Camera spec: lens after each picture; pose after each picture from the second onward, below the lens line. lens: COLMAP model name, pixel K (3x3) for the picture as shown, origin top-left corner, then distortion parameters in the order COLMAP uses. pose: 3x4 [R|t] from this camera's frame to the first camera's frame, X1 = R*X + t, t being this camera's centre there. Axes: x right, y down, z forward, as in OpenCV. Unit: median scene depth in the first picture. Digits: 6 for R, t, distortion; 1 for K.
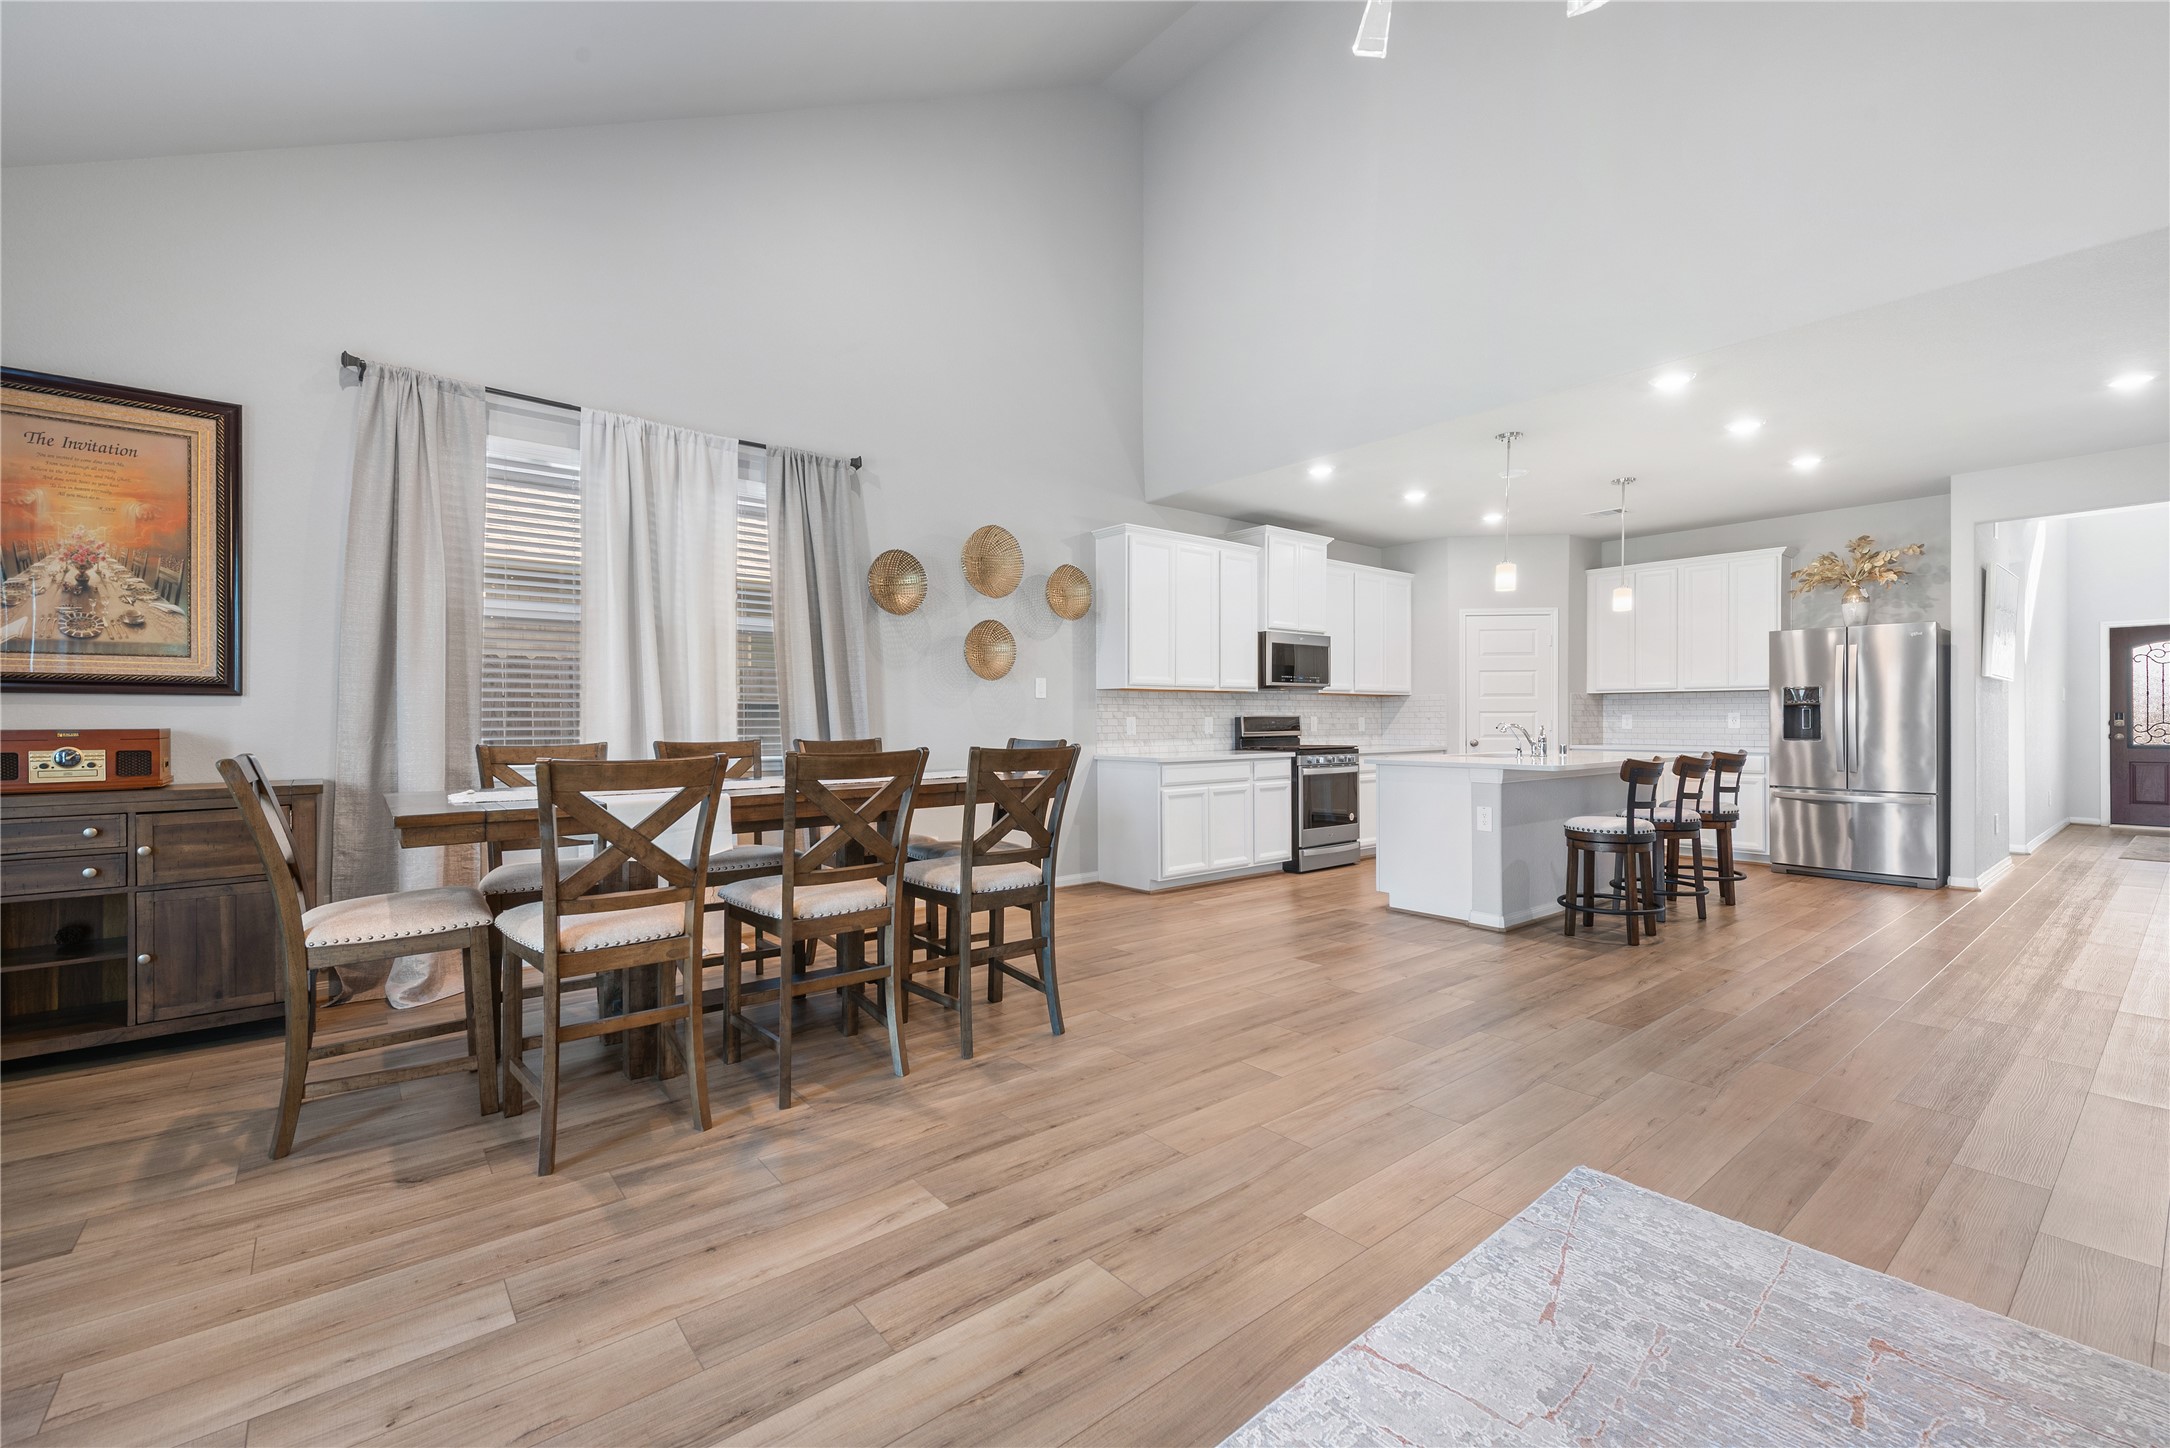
lens RADIAL K [[916.5, 0, 1078.9], [0, 916.5, 722.8], [0, 0, 1]] dist [-0.000676, 0.000760]
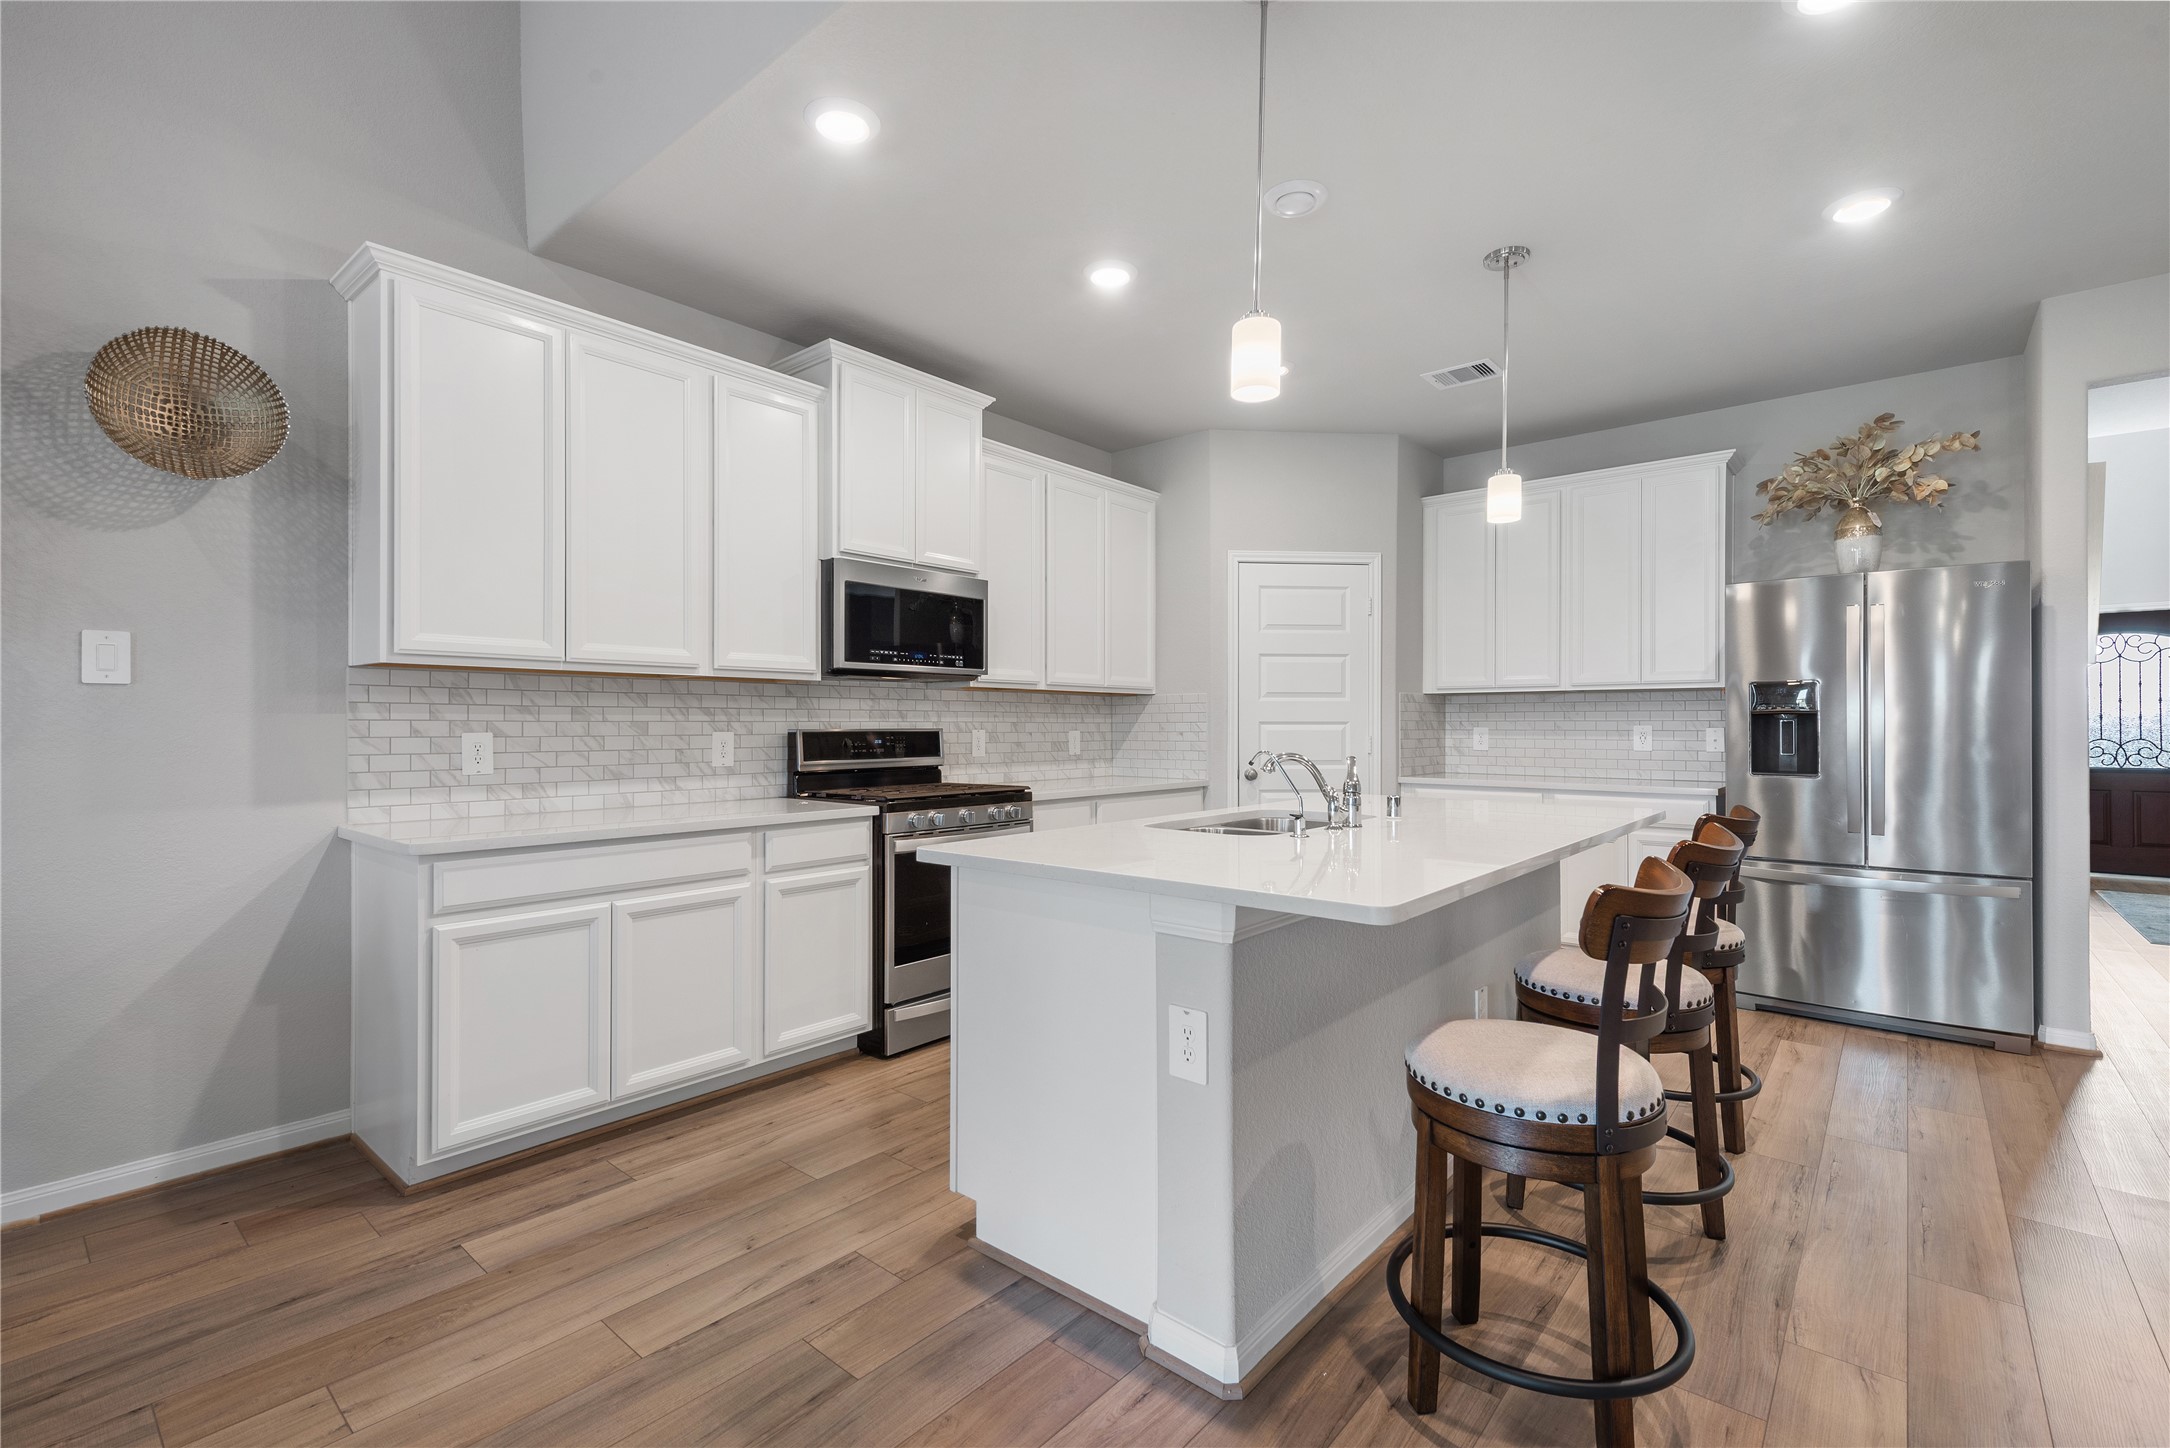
lens RADIAL K [[946.2, 0, 1095.5], [0, 946.2, 720.3], [0, 0, 1]] dist [0.005665, 0.000148]
pose [[0.981470, 0.004106, 0.191574, 0.252939], [-0.002211, 0.999947, -0.010104, -0.008214], [-0.191605, 0.009493, 0.981426, 0.489984]]
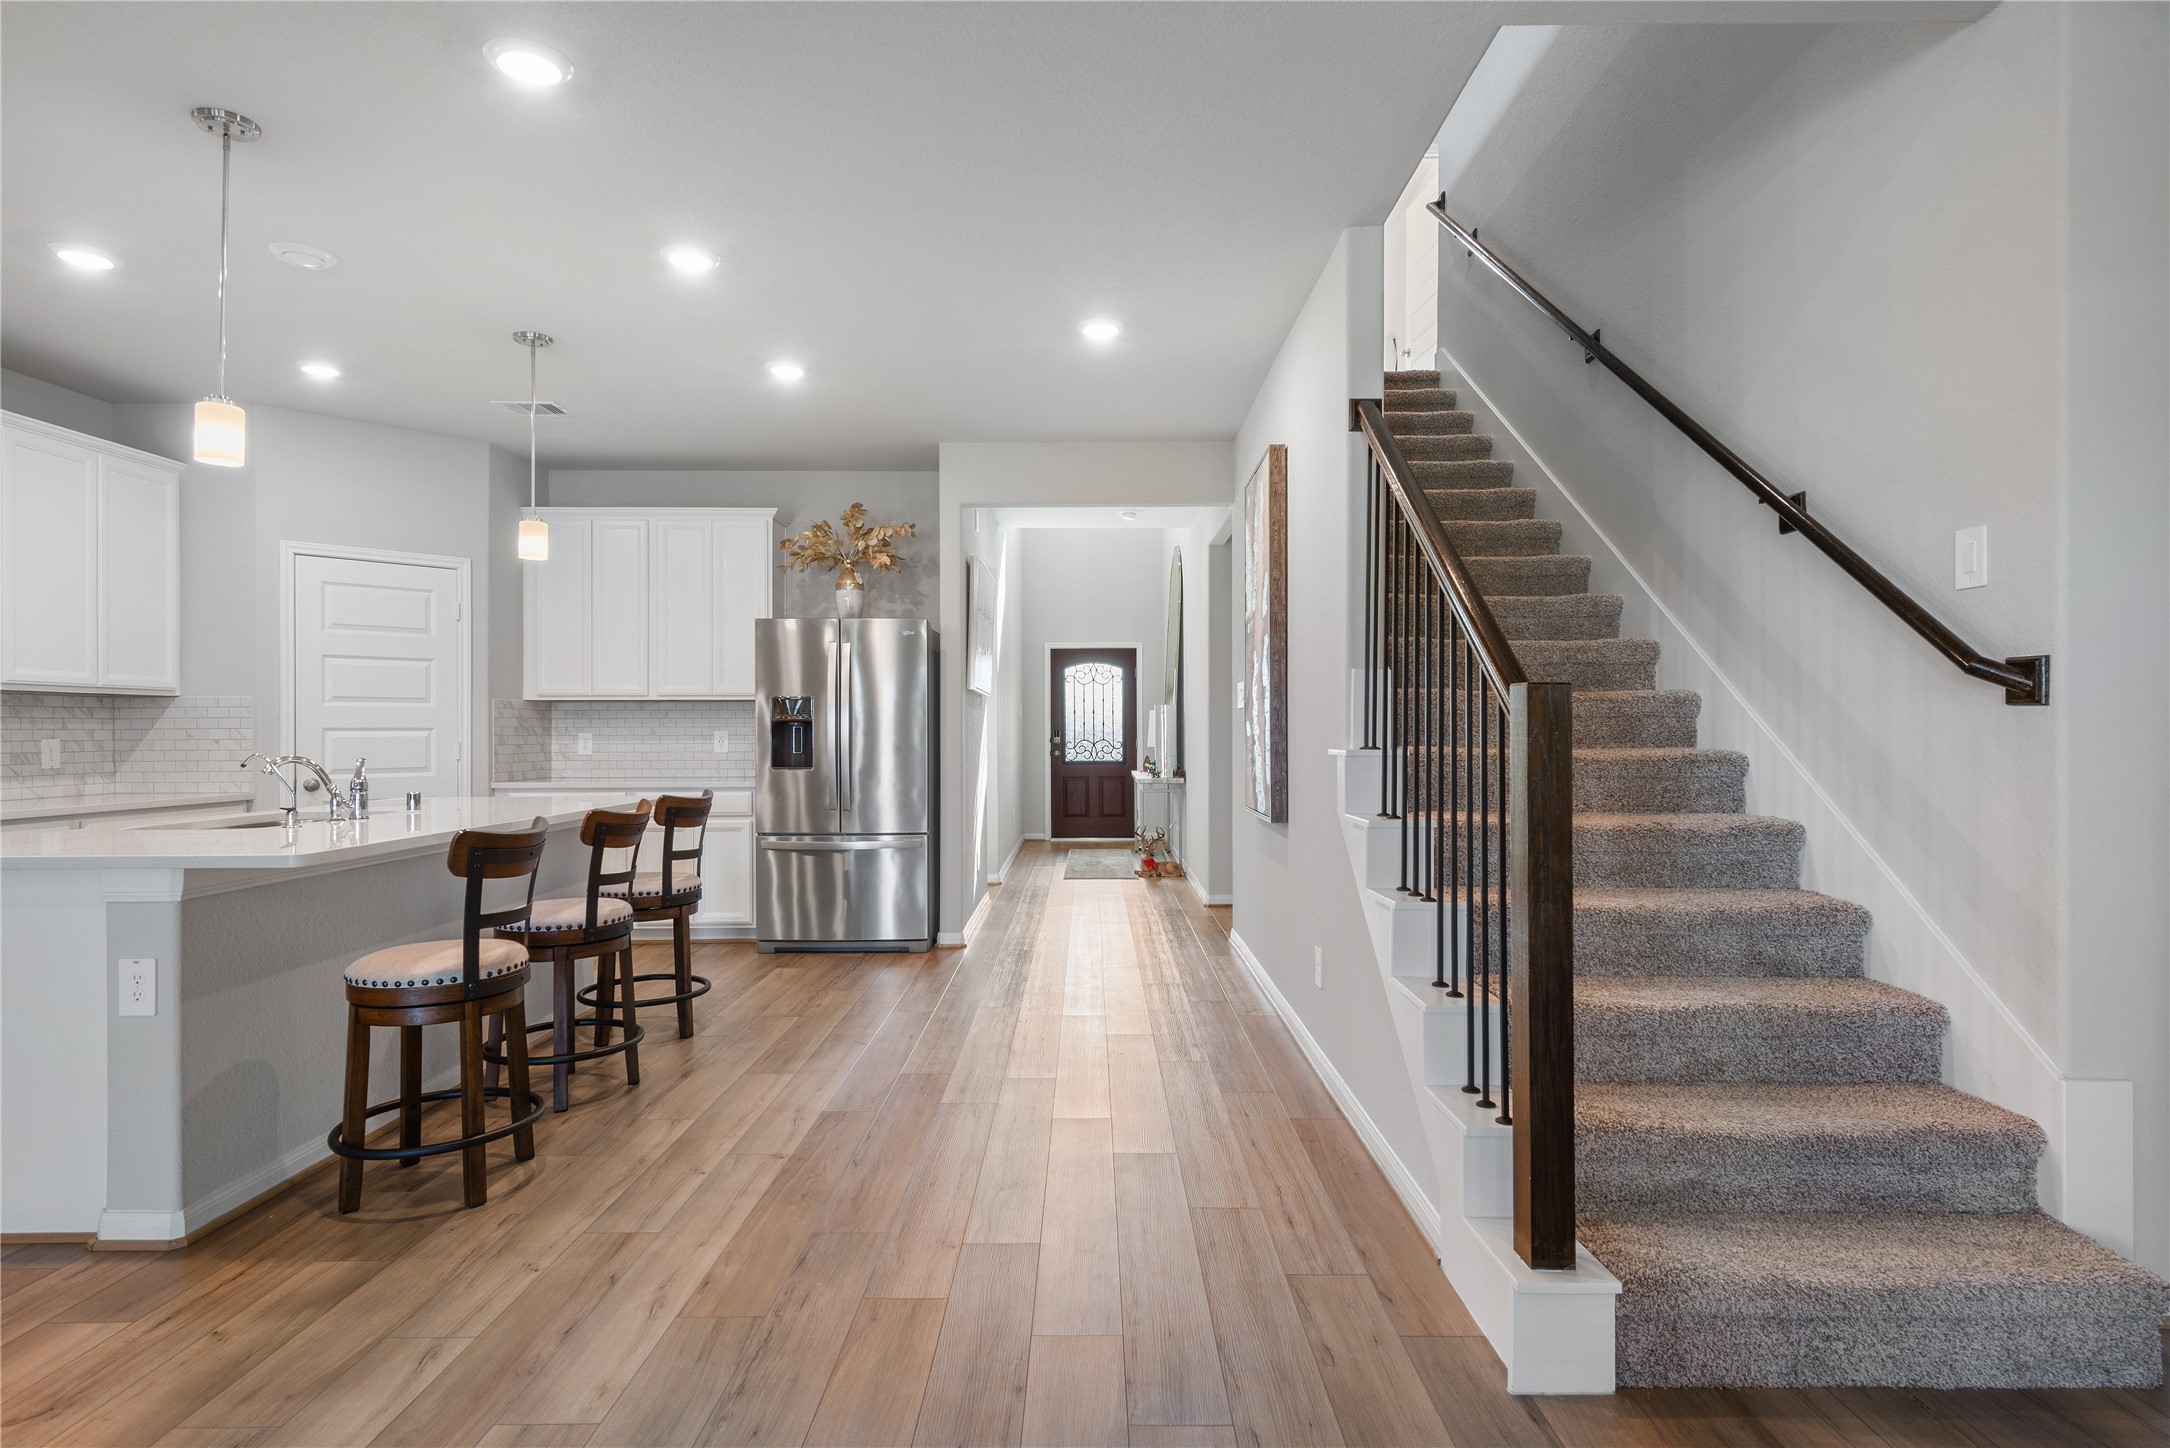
lens RADIAL K [[1116.5, 0, 1094.5], [0, 1116.5, 727.1], [0, 0, 1]] dist [0.010876, -0.004332]
pose [[0.621452, 0.003378, 0.783445, 0.230146], [0.004420, 0.999960, -0.007818, -0.006686], [-0.783440, 0.008321, 0.621412, 0.245316]]
